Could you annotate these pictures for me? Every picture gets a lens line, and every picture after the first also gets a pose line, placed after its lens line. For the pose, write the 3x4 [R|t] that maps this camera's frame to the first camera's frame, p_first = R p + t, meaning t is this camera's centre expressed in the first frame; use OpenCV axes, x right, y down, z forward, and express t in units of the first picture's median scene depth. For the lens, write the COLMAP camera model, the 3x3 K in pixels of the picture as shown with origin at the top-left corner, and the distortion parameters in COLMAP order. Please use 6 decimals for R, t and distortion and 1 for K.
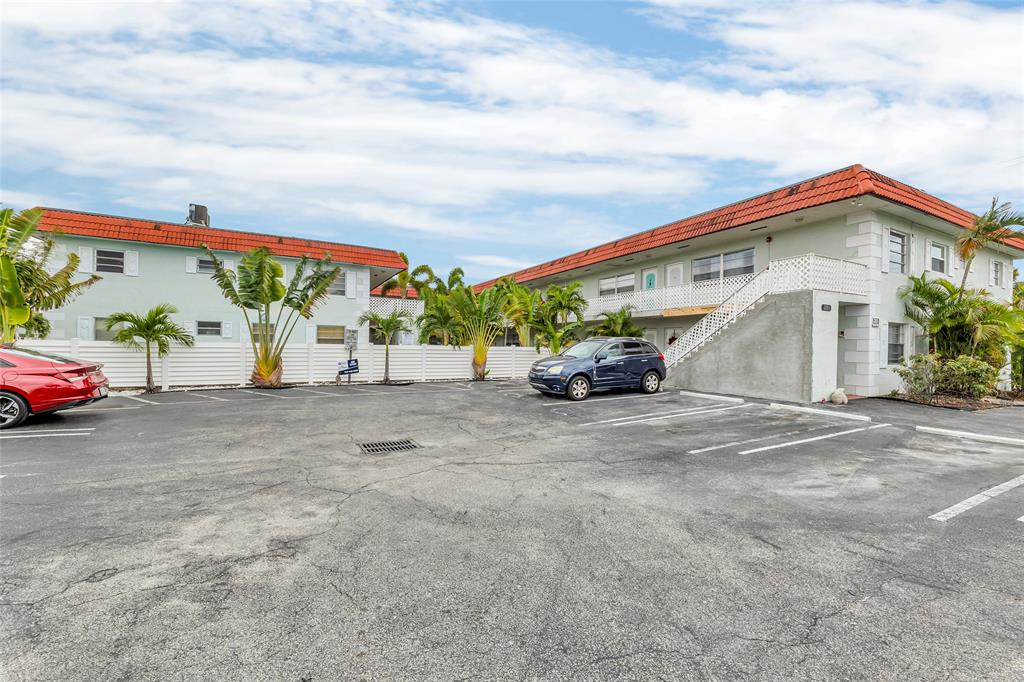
lens RADIAL K [[404.5, 0, 506.7], [0, 404.5, 345.5], [0, 0, 1]] dist [0.000732, -0.000026]
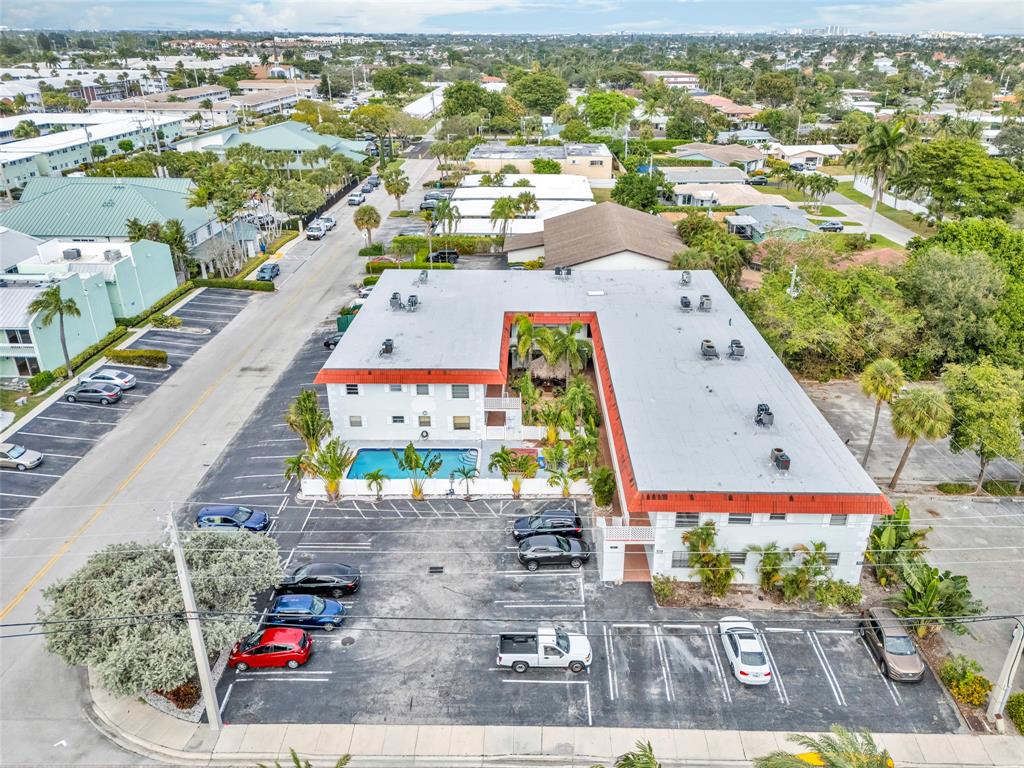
lens RADIAL K [[744.8, 0, 529.4], [0, 744.8, 384.6], [0, 0, 1]] dist [0.042098, -0.001391]
pose [[0.878311, 0.196869, -0.435675, 1.702052], [0.008135, 0.904996, 0.425342, -2.301013], [0.478021, -0.377126, 0.793267, -1.840430]]
